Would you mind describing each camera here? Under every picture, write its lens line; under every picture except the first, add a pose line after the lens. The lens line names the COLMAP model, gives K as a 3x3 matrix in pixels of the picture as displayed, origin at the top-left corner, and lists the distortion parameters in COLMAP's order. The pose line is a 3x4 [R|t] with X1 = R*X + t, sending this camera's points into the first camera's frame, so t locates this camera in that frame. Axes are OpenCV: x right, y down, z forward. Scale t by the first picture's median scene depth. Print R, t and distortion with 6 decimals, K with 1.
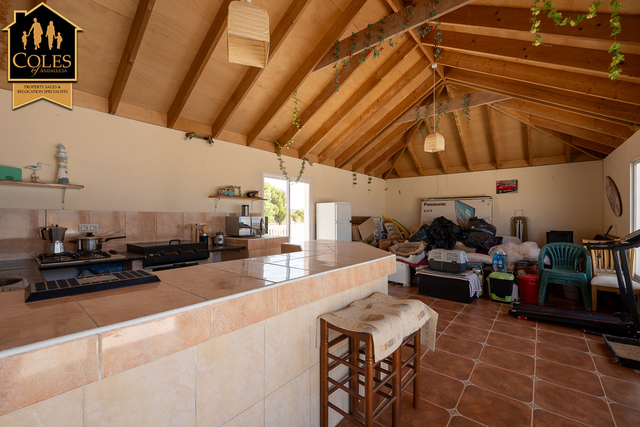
lens RADIAL K [[267.7, 0, 319.3], [0, 267.7, 216.1], [0, 0, 1]] dist [0.000189, 0.000132]
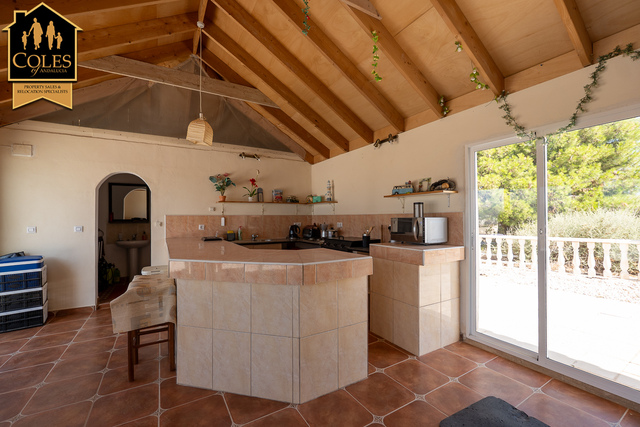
lens RADIAL K [[267.7, 0, 318.9], [0, 267.7, 217.3], [0, 0, 1]] dist [0.000189, 0.000132]
pose [[-0.322128, -0.006875, -0.946671, 0.521859], [0.008309, 0.999915, -0.010088, 0.007223], [0.946660, -0.011115, -0.322043, 0.933632]]
